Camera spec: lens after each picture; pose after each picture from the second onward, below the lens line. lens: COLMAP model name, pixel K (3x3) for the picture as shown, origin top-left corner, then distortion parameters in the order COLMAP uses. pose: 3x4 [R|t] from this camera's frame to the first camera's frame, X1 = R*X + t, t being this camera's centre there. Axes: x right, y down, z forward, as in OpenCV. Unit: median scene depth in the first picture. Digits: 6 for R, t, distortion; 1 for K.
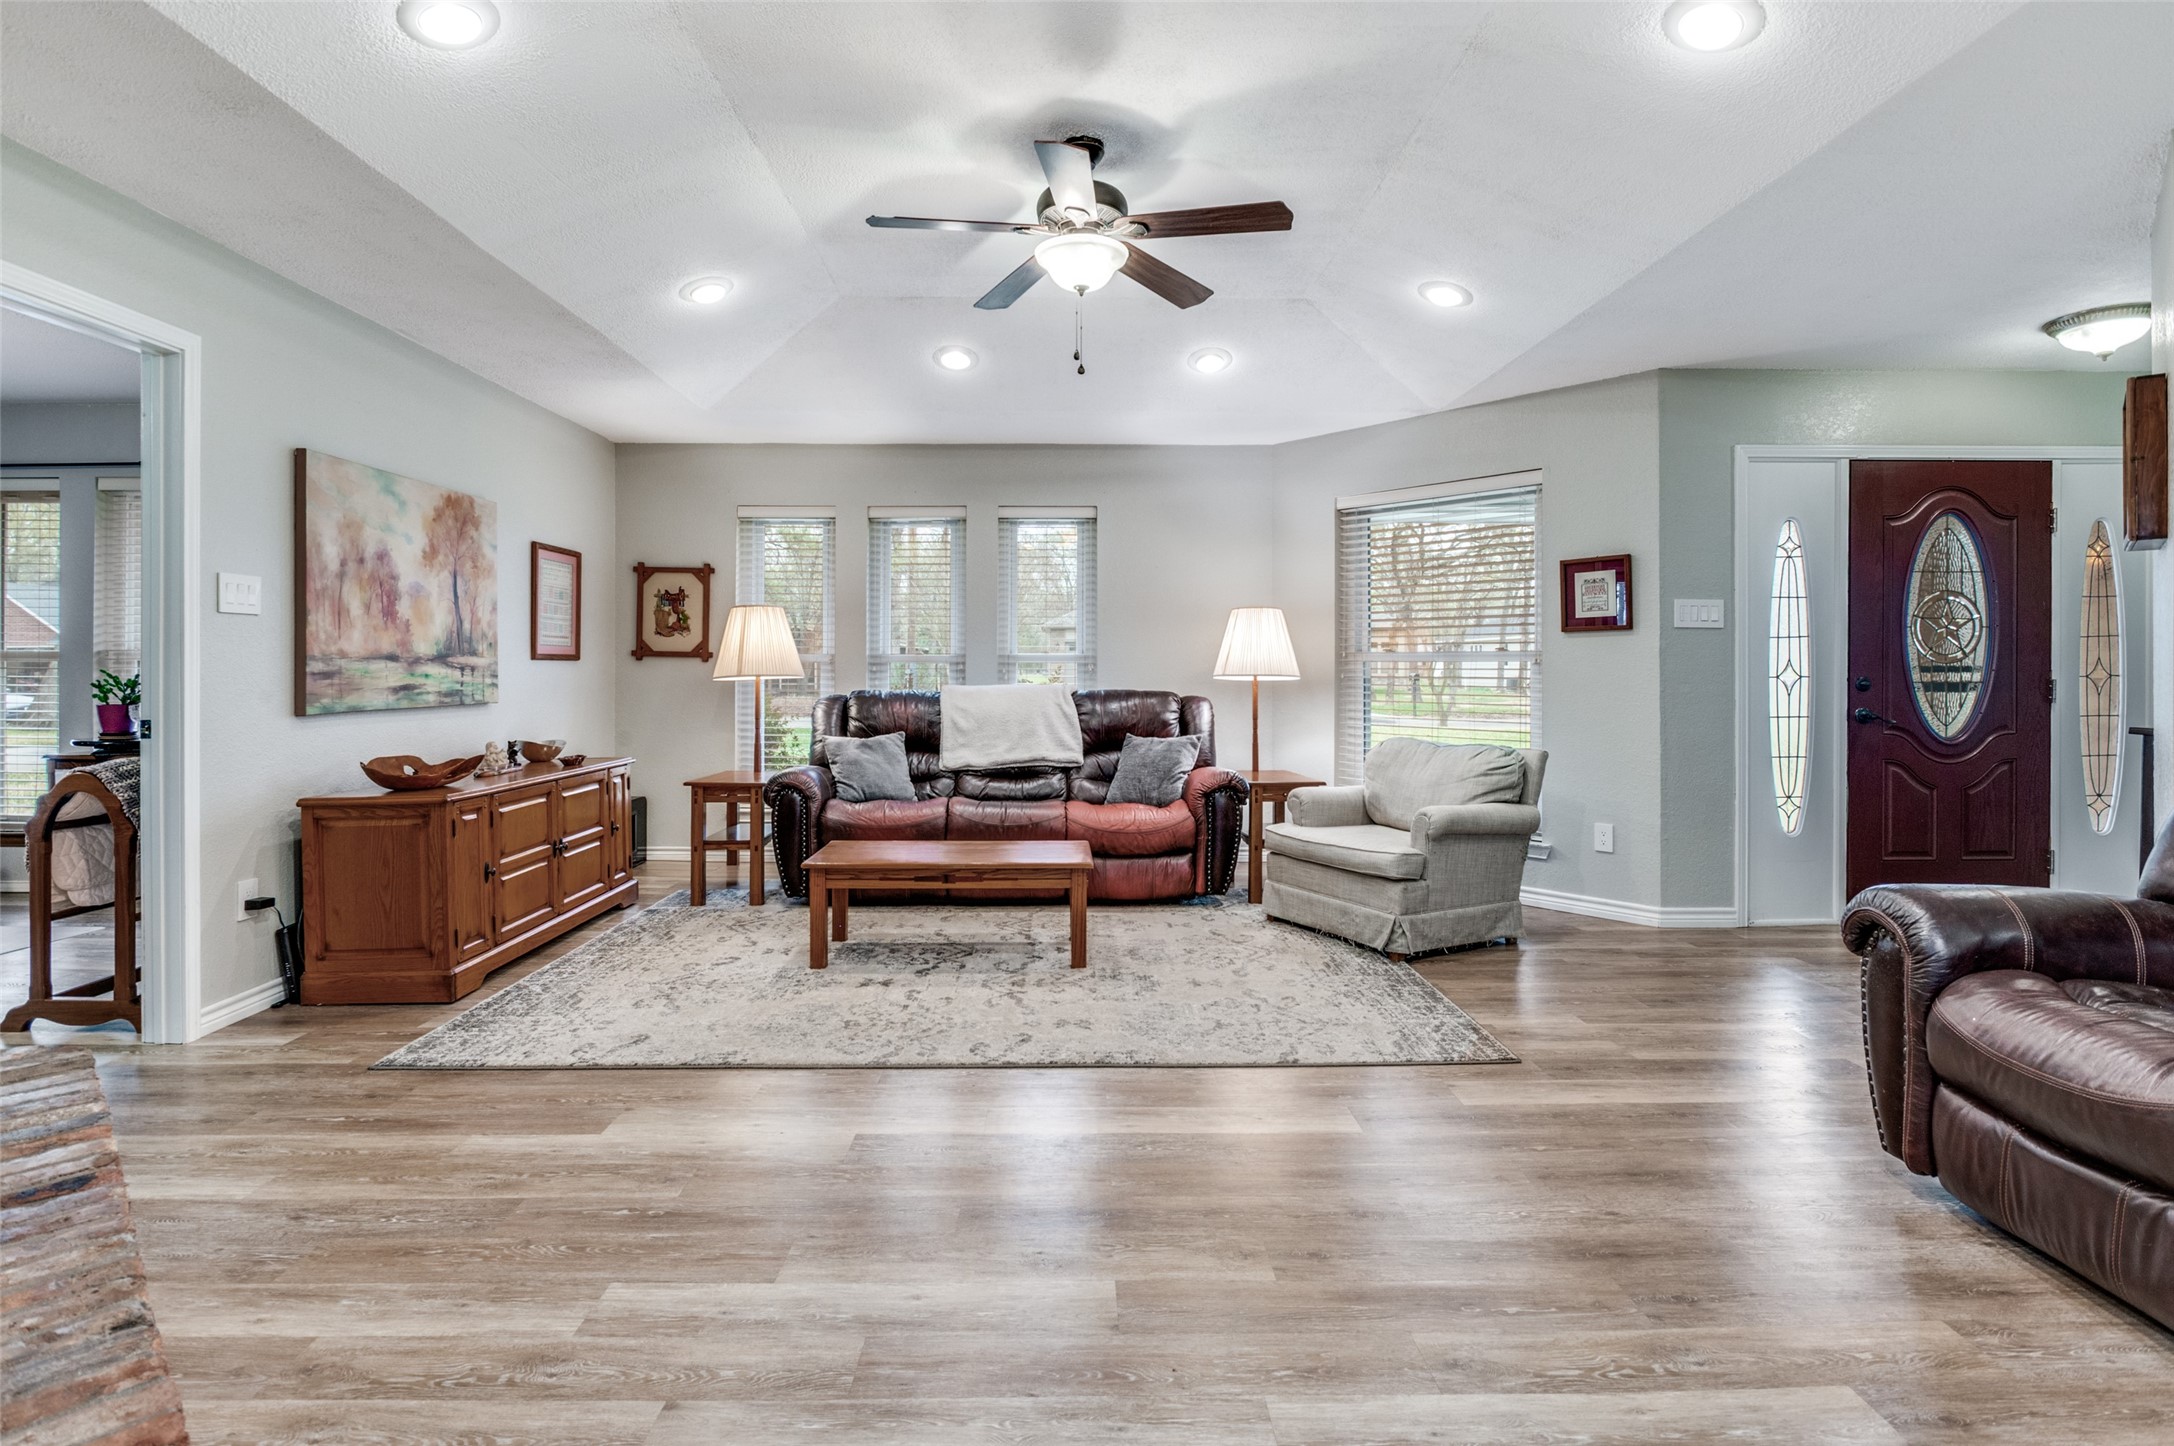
lens RADIAL K [[1048.7, 0, 1080.0], [0, 1048.7, 669.3], [0, 0, 1]] dist [-0.017559, 0.003095]
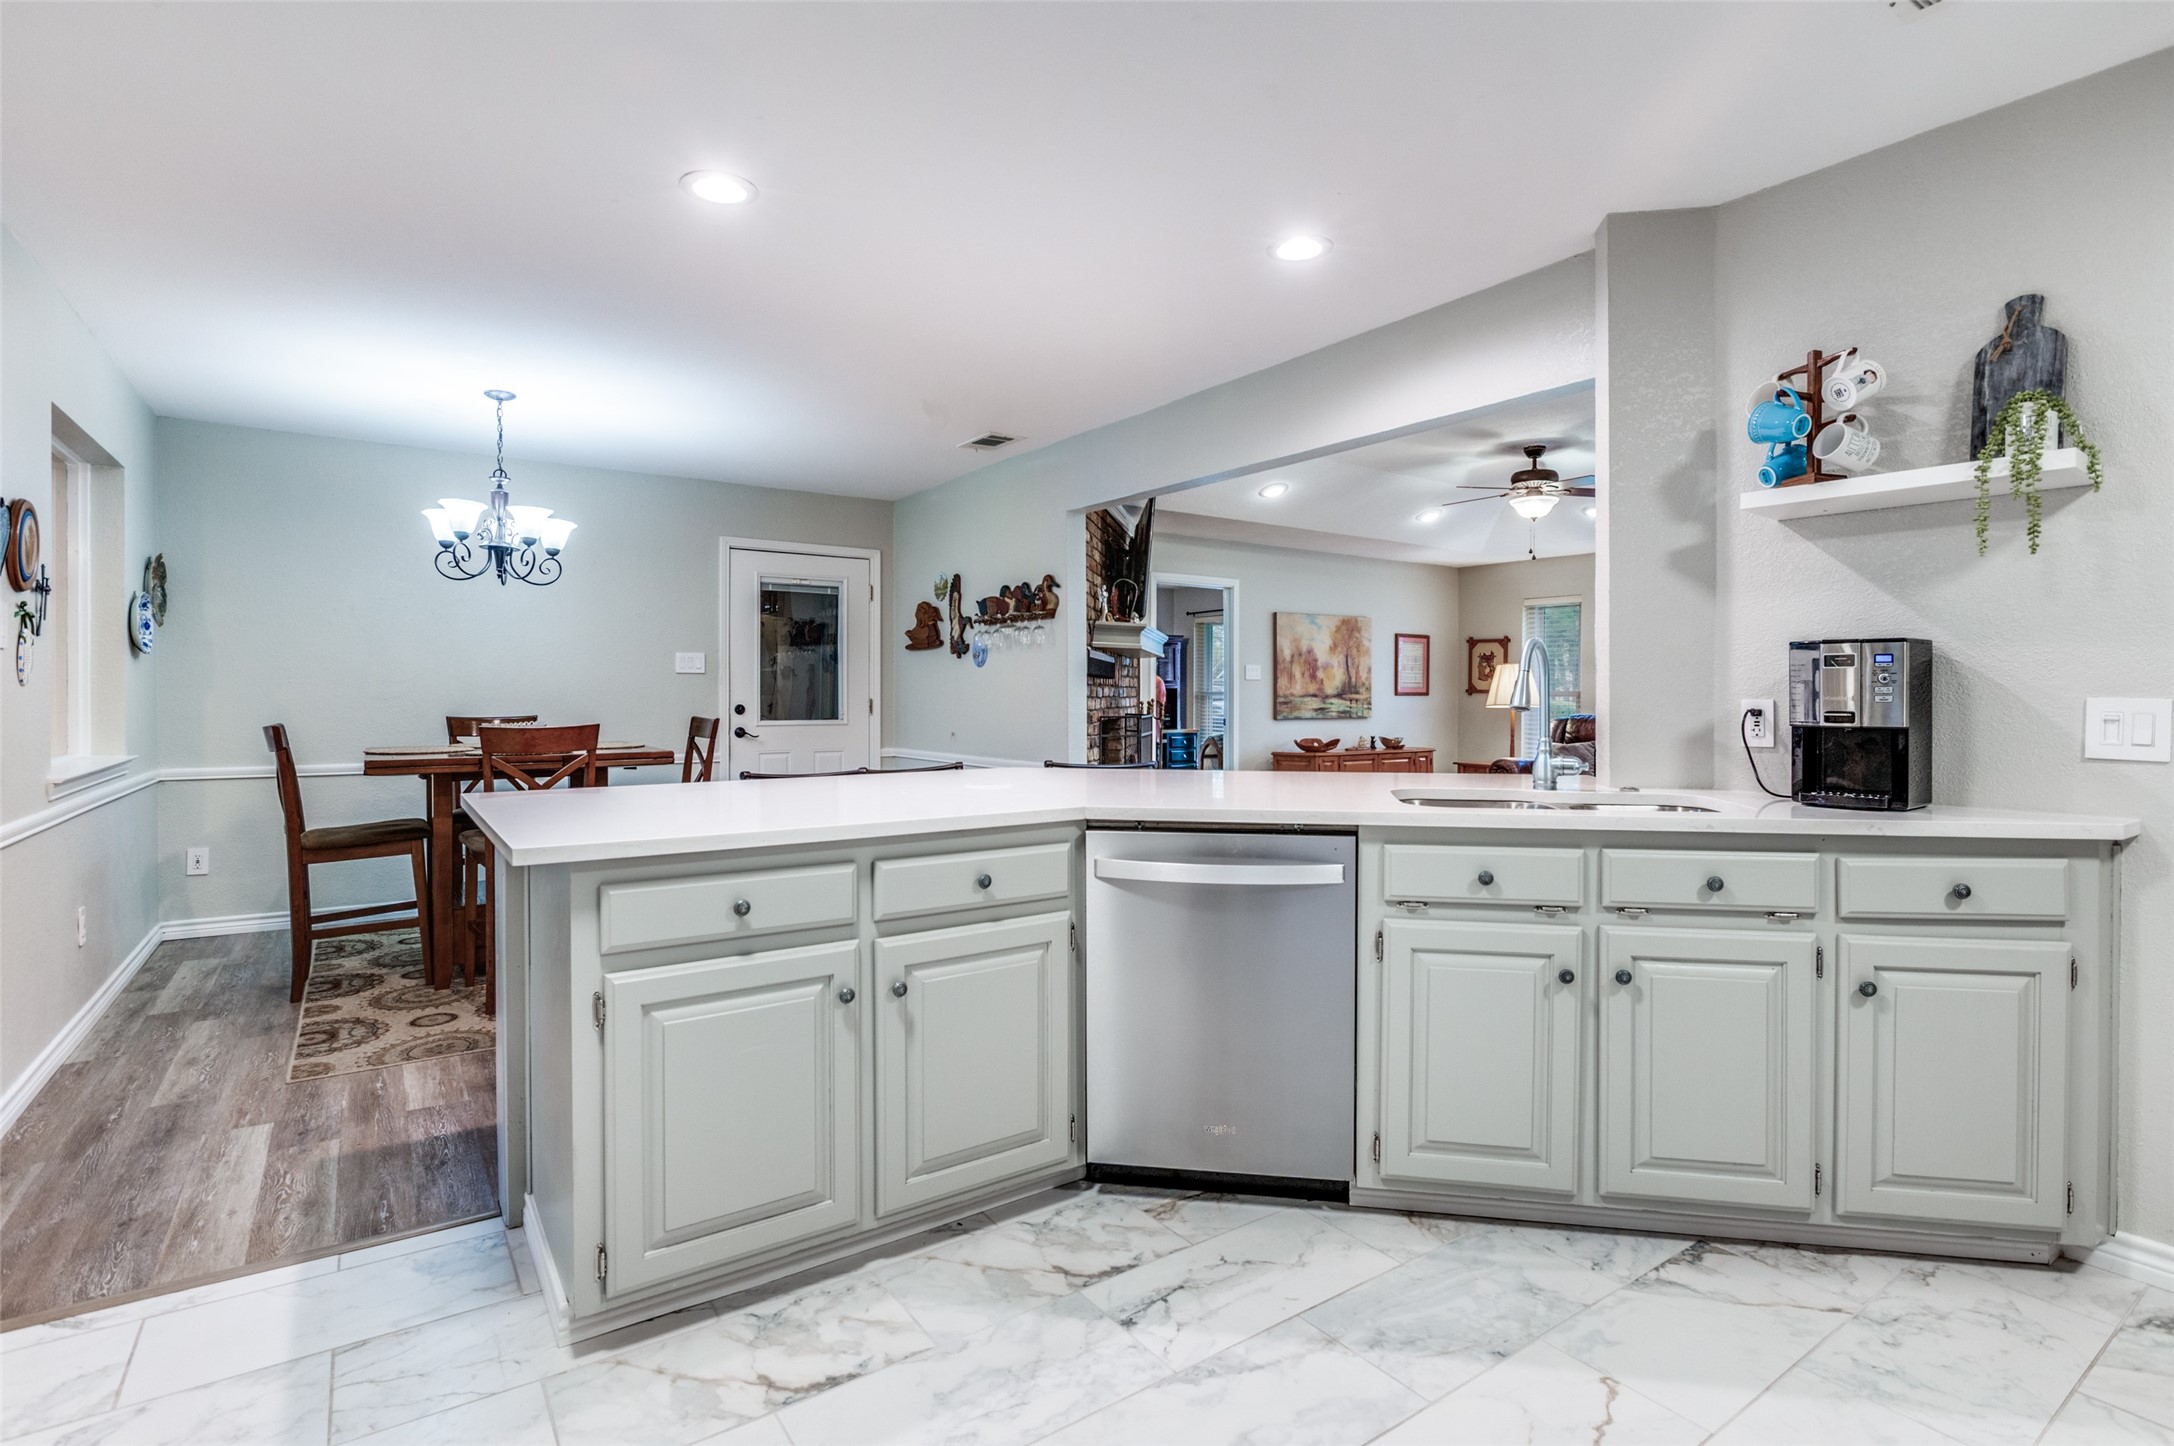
lens RADIAL K [[1048.7, 0, 1081.2], [0, 1048.7, 698.7], [0, 0, 1]] dist [-0.017559, 0.003095]
pose [[0.556188, 0.004872, -0.831042, 0.840196], [-0.002083, 0.999988, 0.004468, -0.011830], [0.831054, -0.000754, 0.556192, -0.610827]]
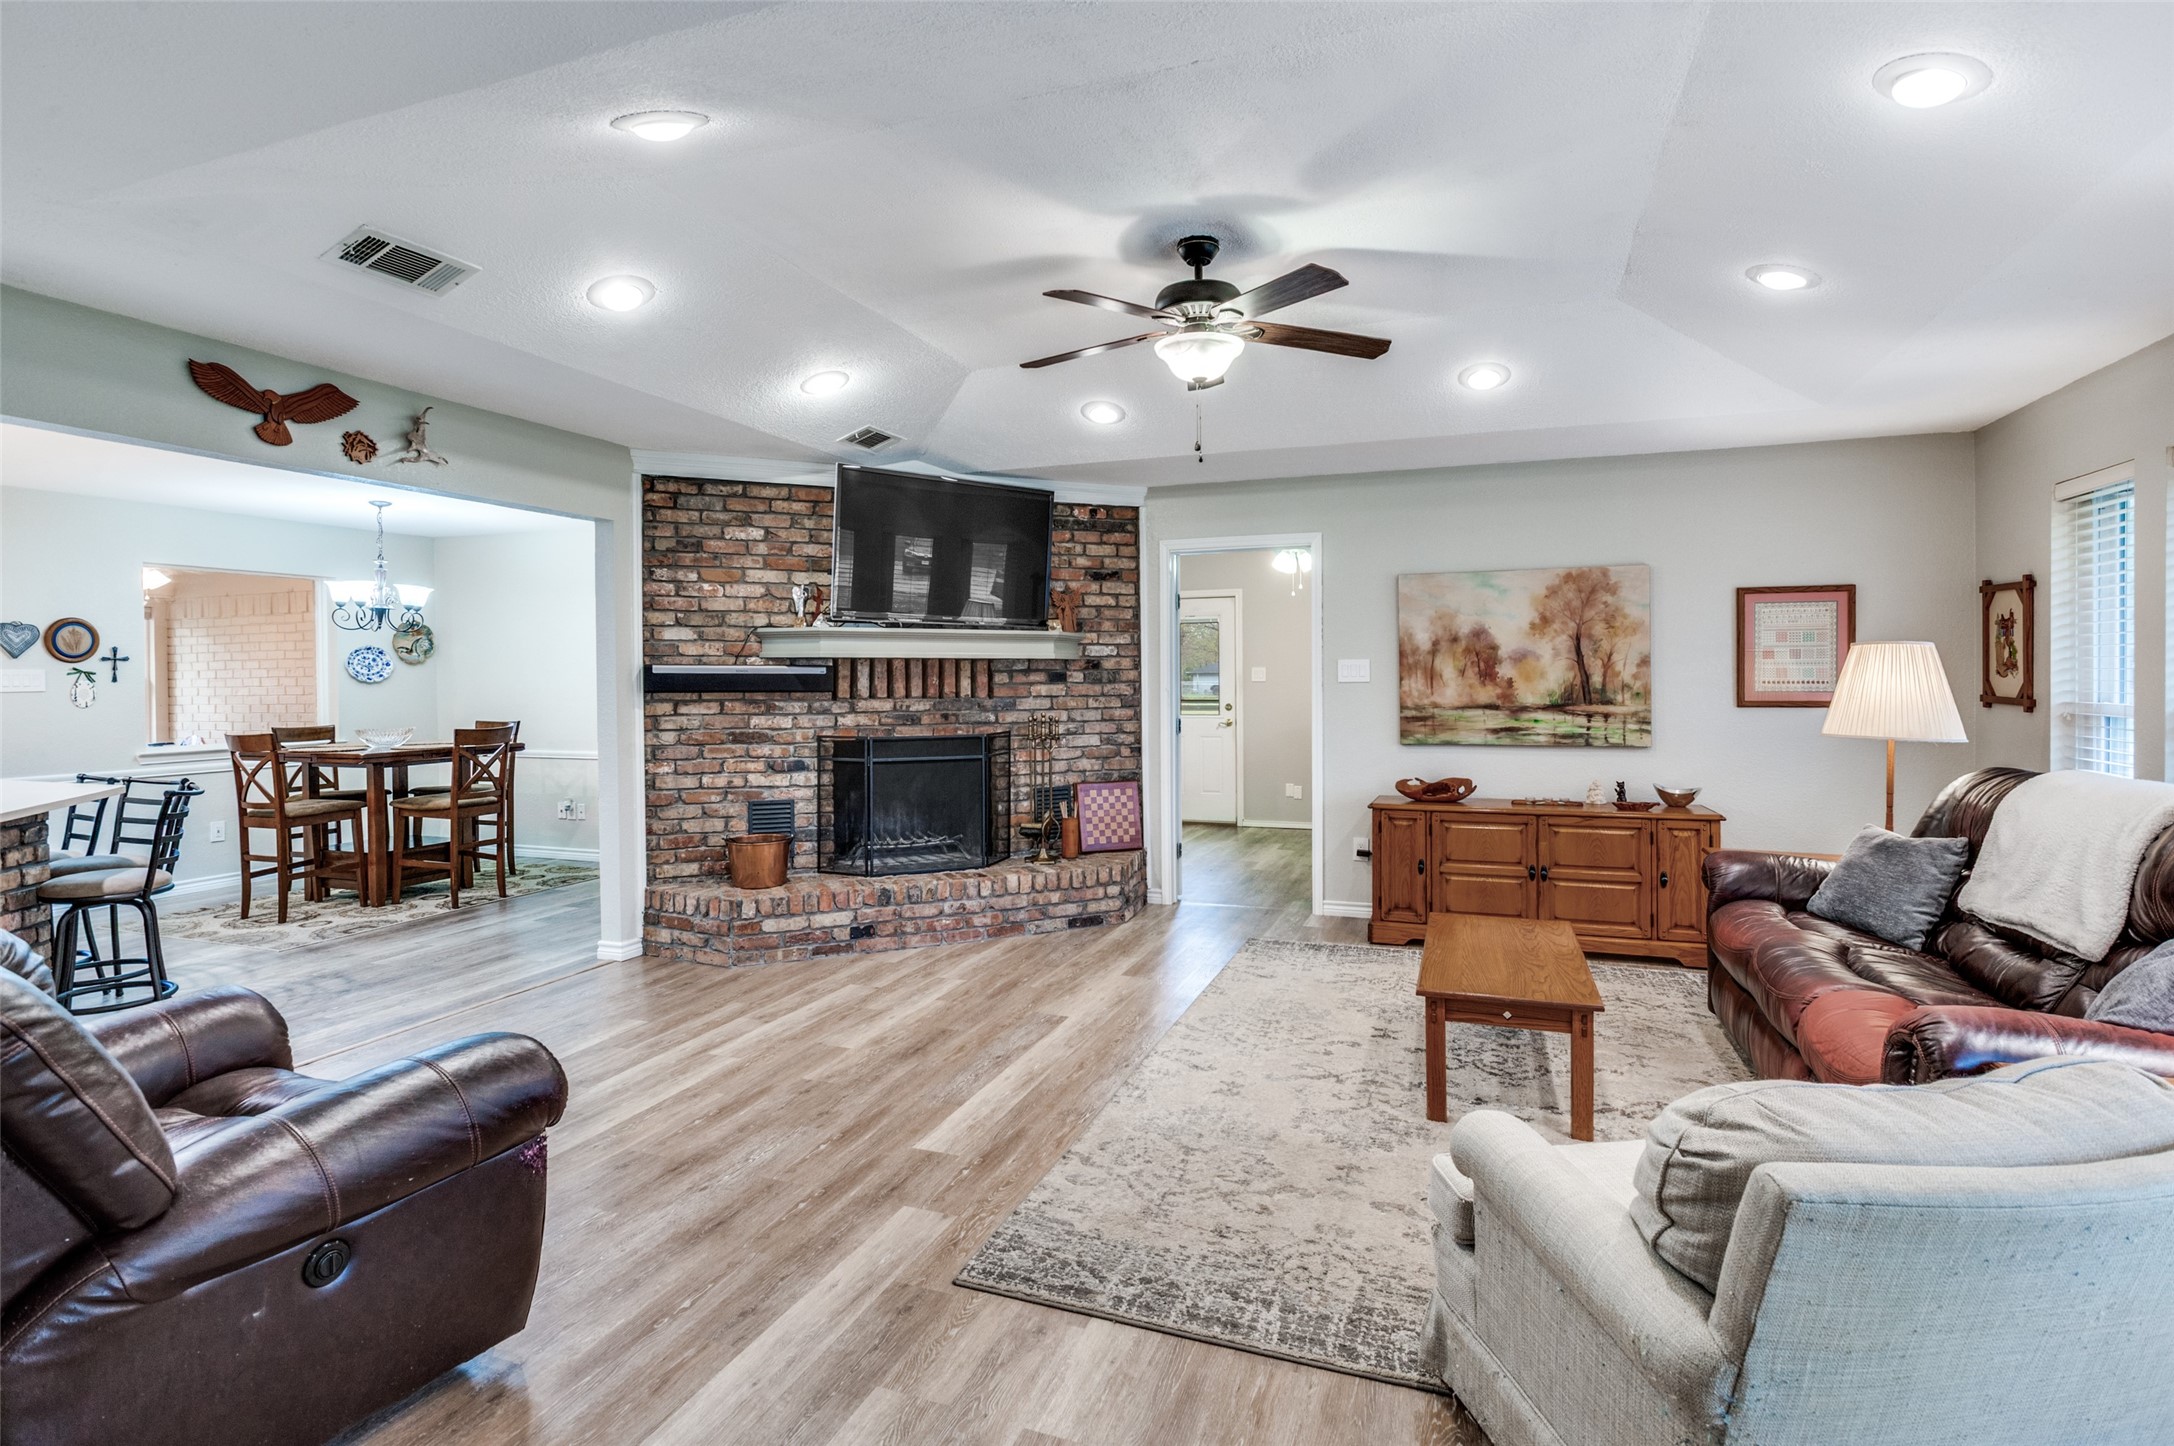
lens RADIAL K [[1048.7, 0, 1083.5], [0, 1048.7, 689.1], [0, 0, 1]] dist [-0.017559, 0.003095]
pose [[-0.363692, 0.011490, -0.931449, 0.704077], [0.006312, 0.999931, 0.009870, -0.044950], [0.931498, -0.002290, -0.363739, 0.877073]]
